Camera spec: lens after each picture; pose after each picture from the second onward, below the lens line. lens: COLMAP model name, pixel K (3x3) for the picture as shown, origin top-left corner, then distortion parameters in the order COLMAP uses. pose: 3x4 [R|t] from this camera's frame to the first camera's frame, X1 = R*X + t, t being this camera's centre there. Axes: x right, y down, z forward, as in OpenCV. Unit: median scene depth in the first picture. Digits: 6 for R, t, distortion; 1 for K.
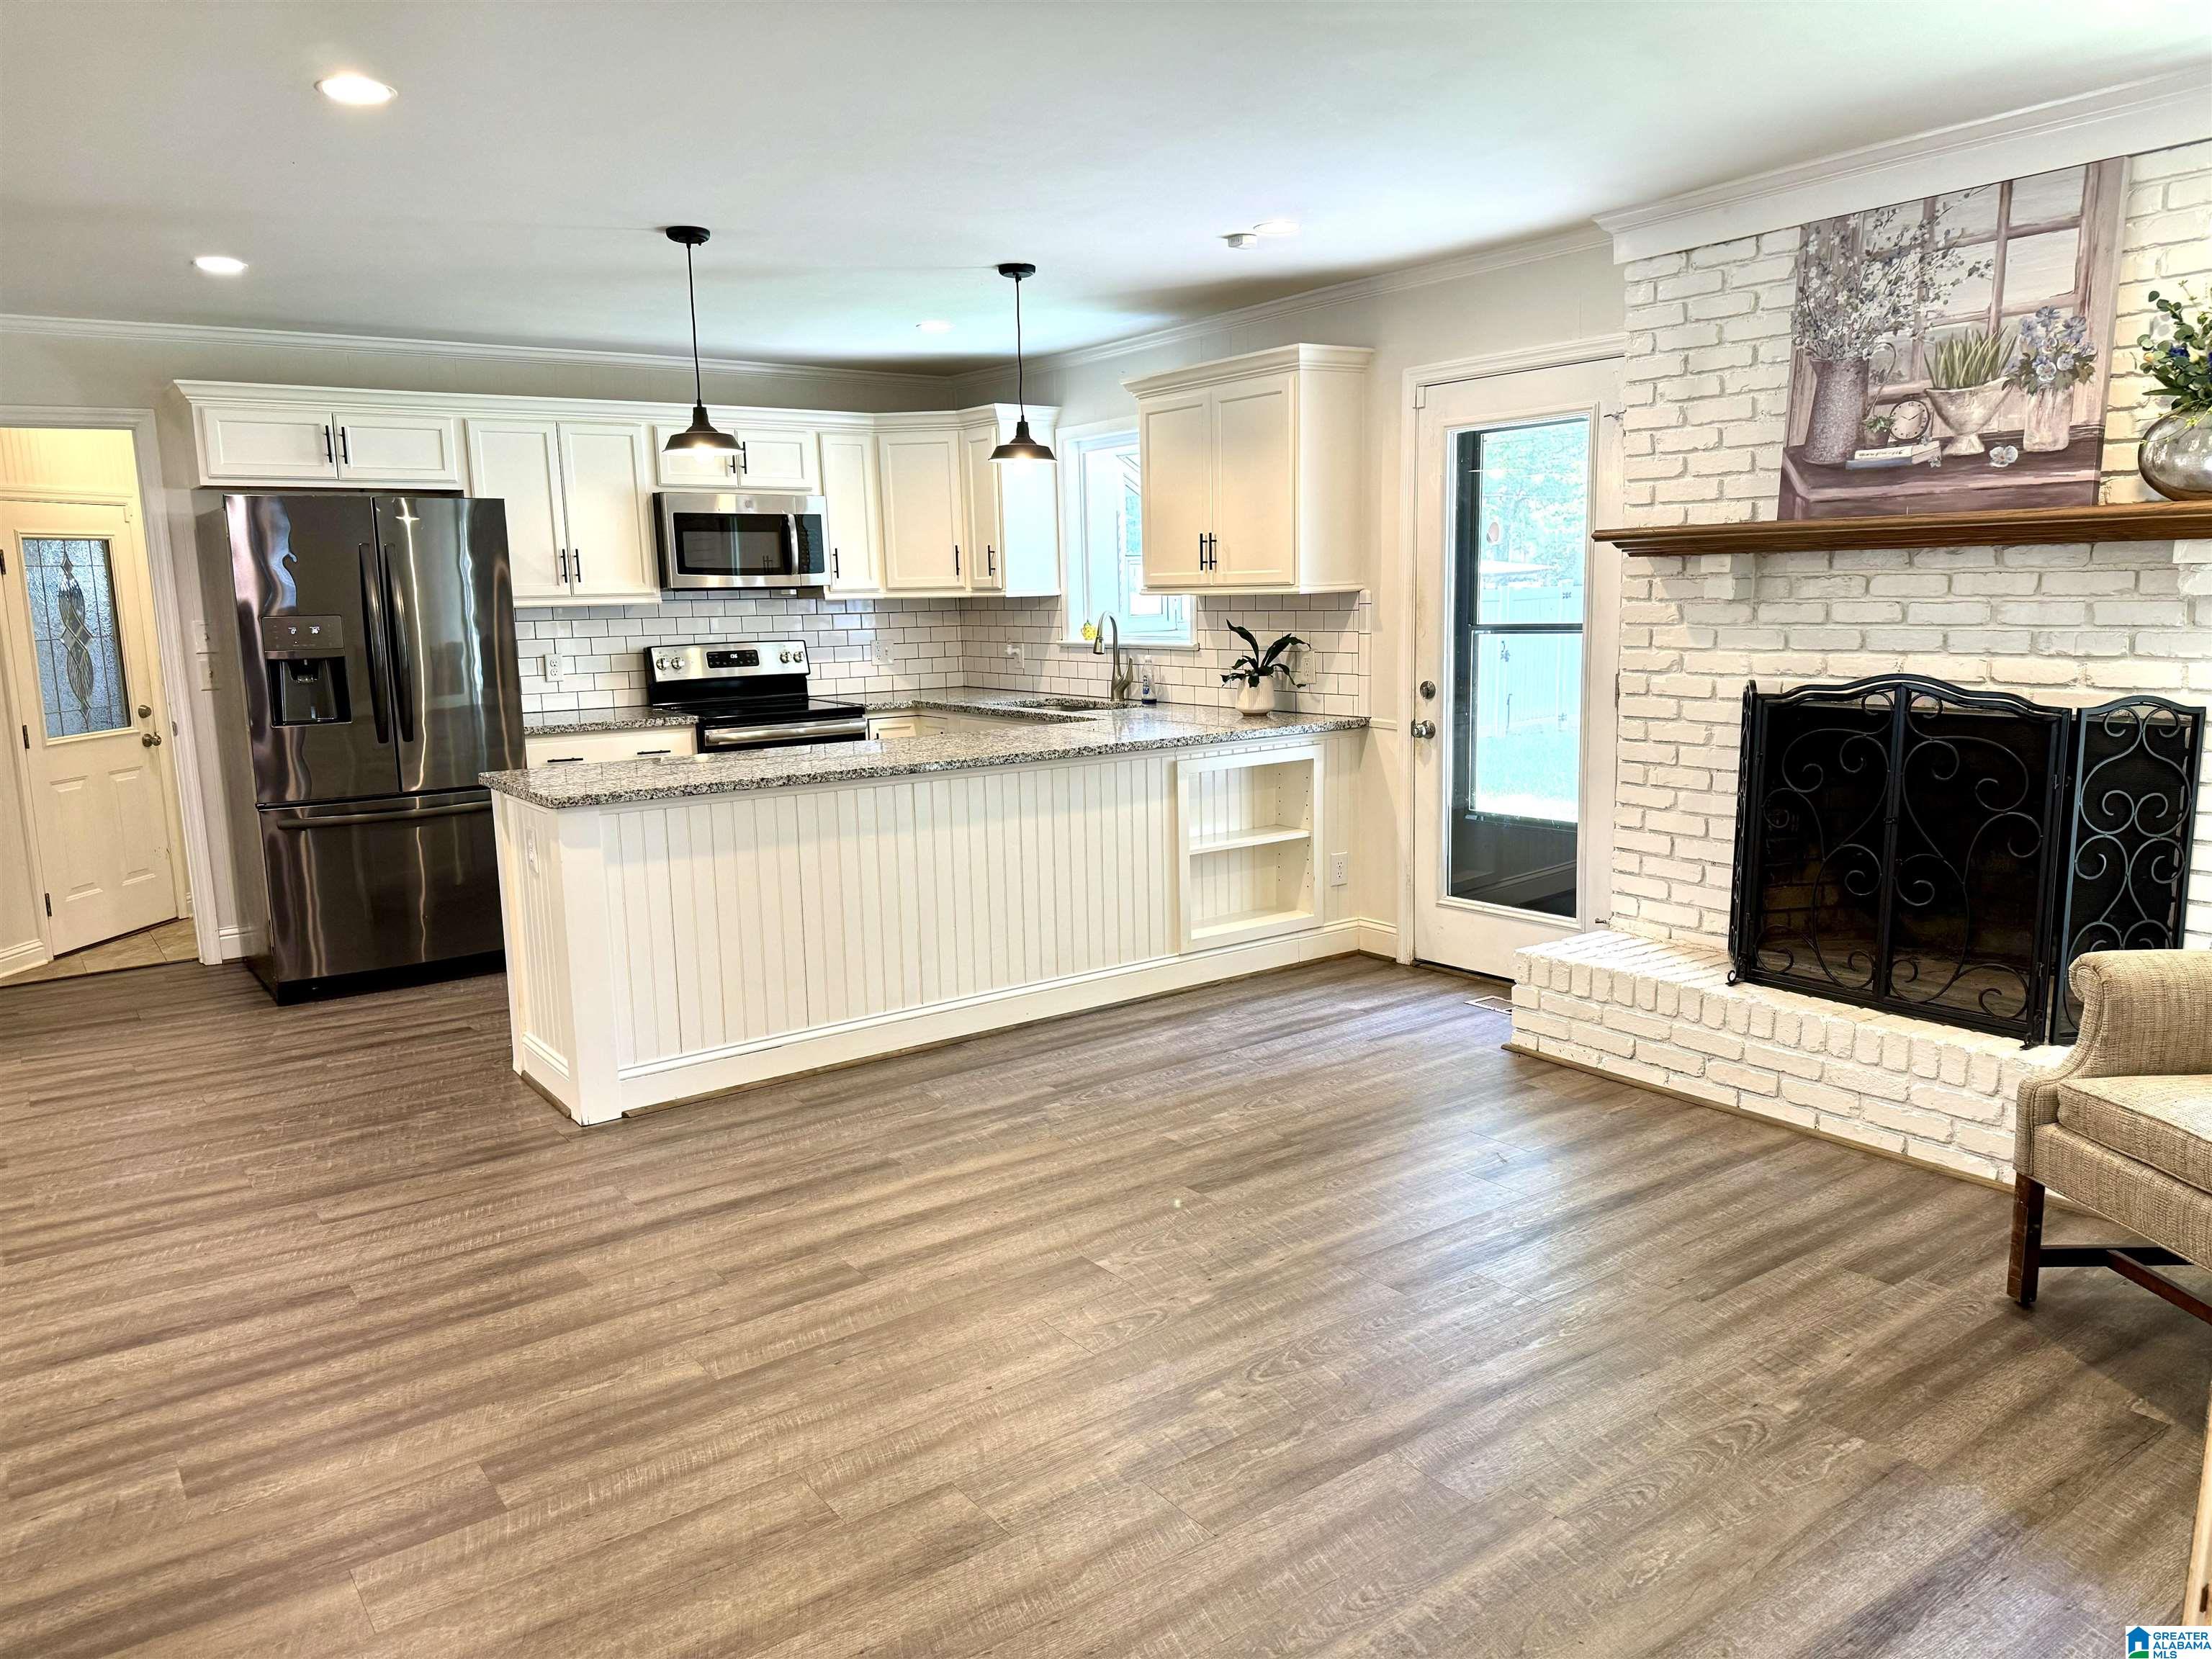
lens RADIAL K [[1538.5, 0, 1106.0], [0, 1538.5, 829.5], [0, 0, 1]] dist [0.075798, -0.090249]
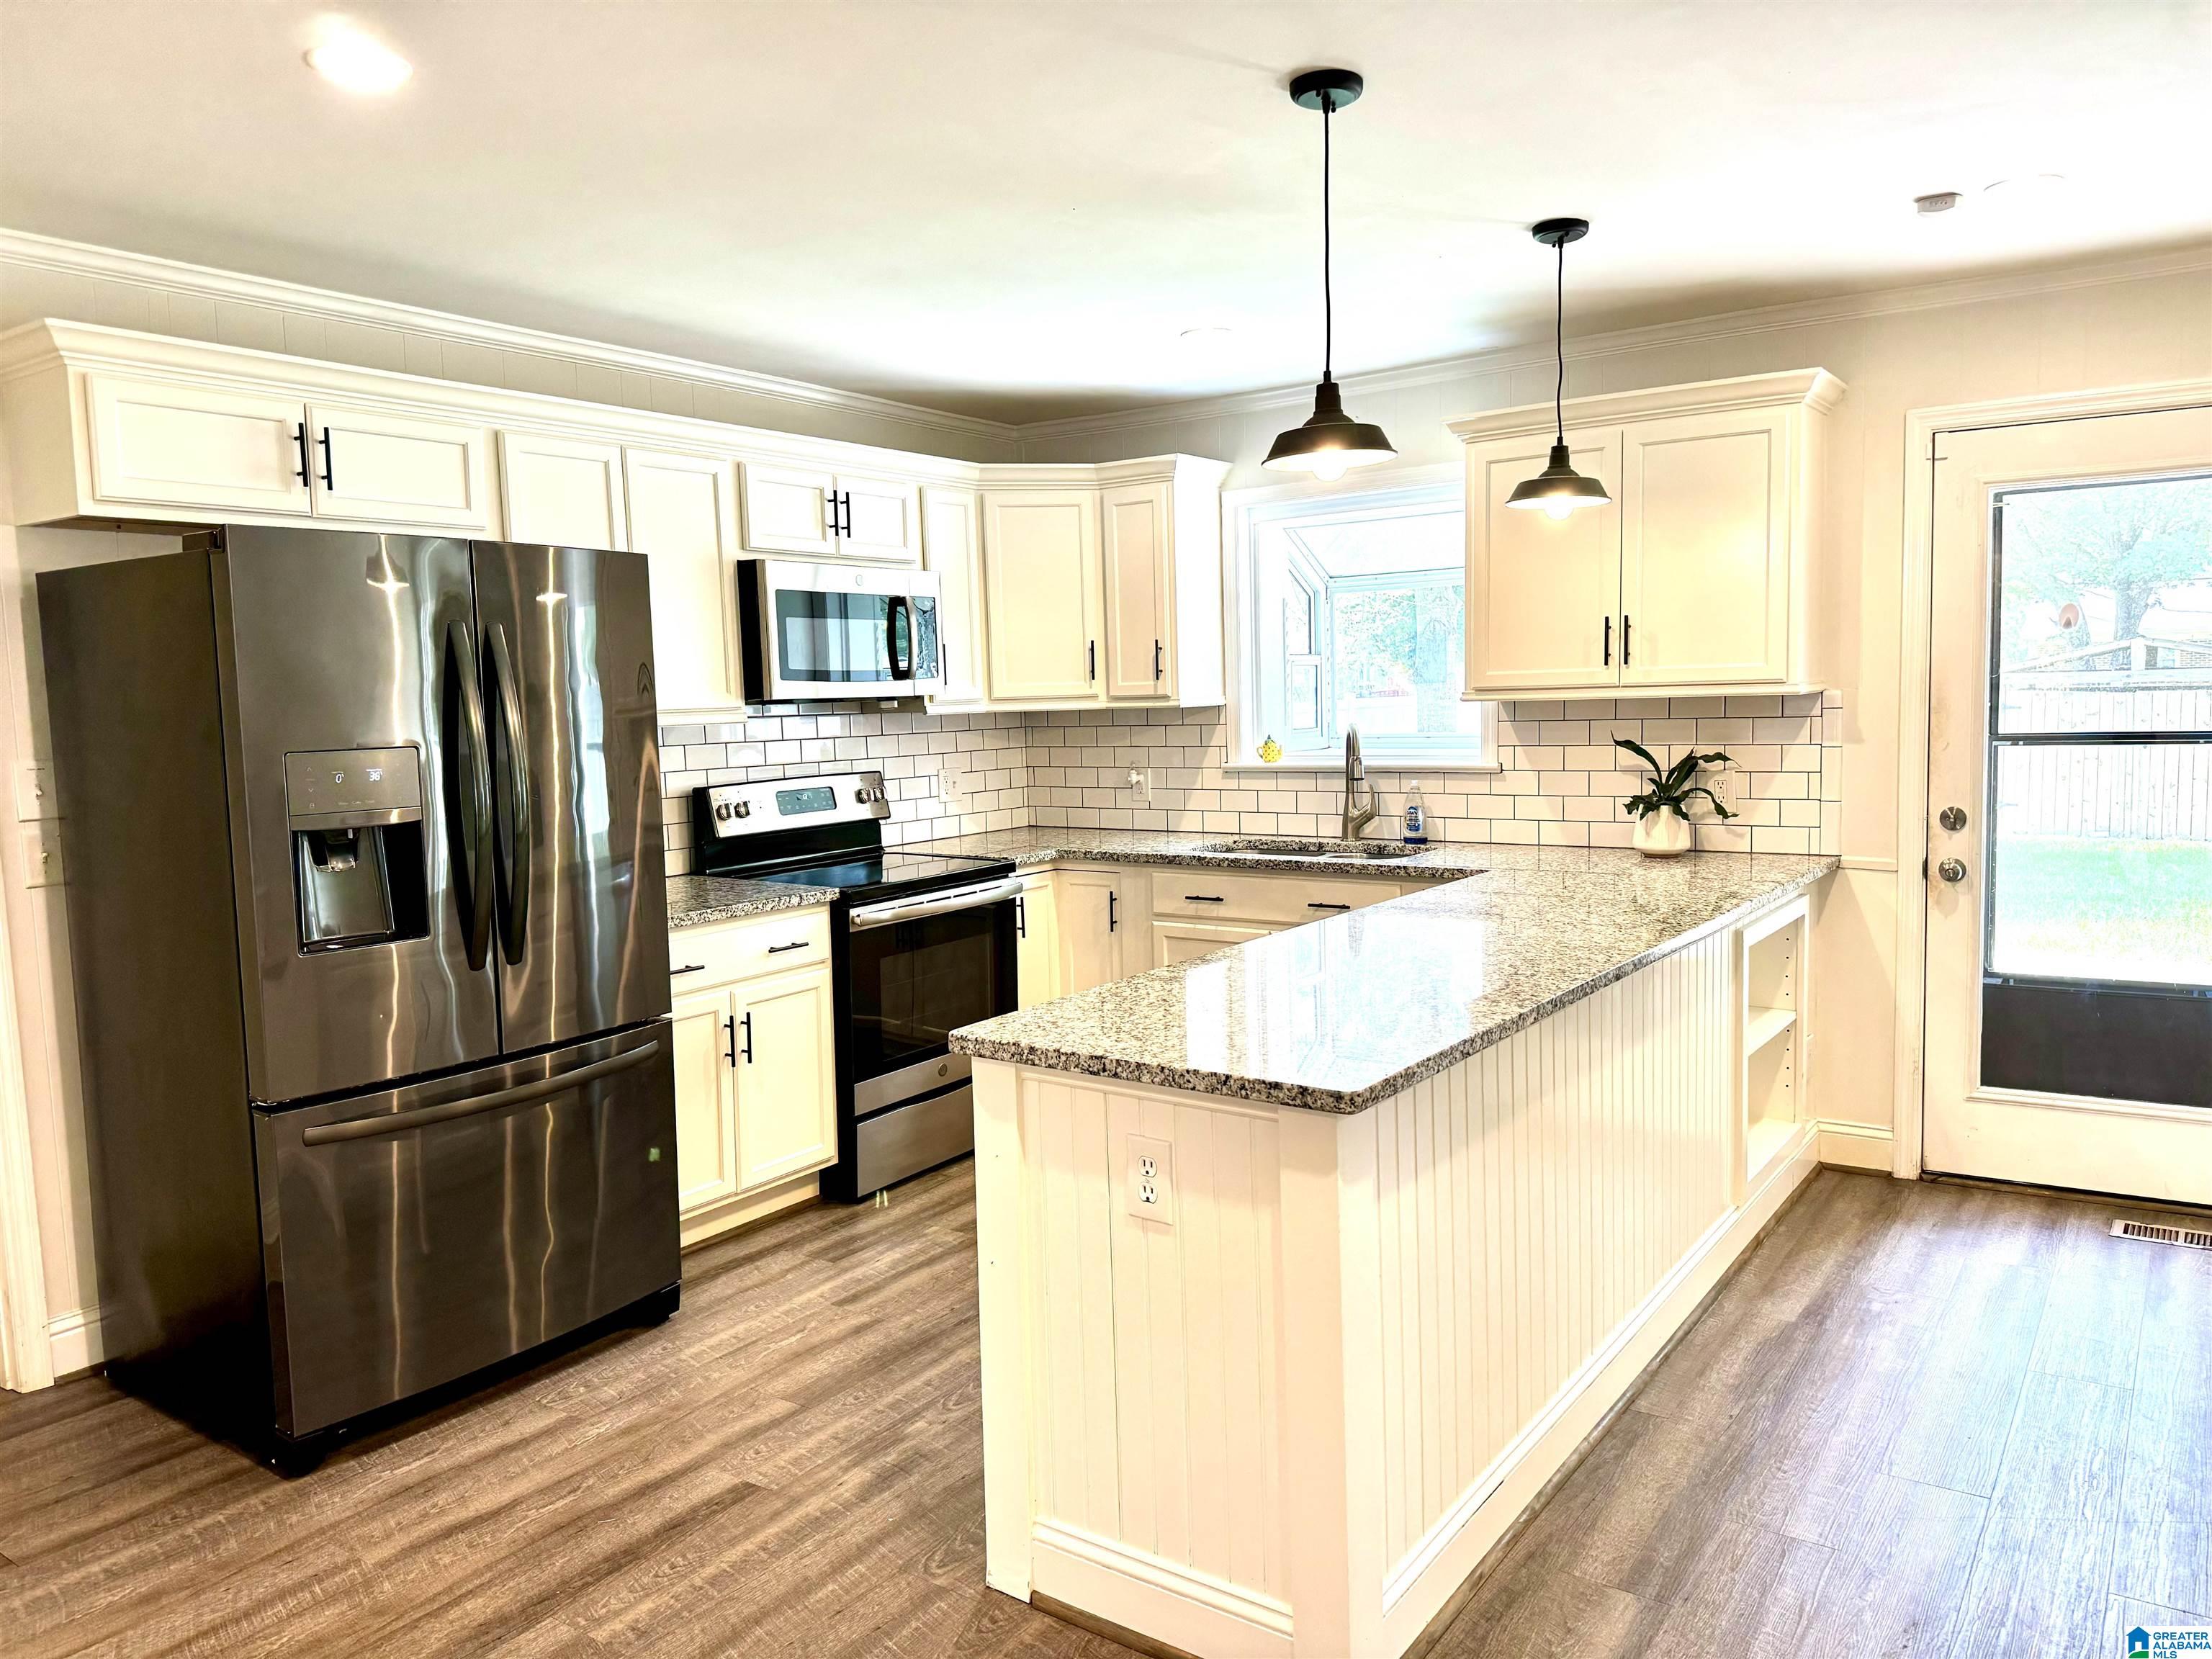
lens RADIAL K [[1538.5, 0, 1106.0], [0, 1538.5, 829.5], [0, 0, 1]] dist [0.075798, -0.090249]
pose [[0.950285, -0.032902, 0.309638, -0.557267], [0.056199, 0.996194, -0.066620, -0.073946], [-0.306267, 0.080709, 0.948518, 0.515396]]
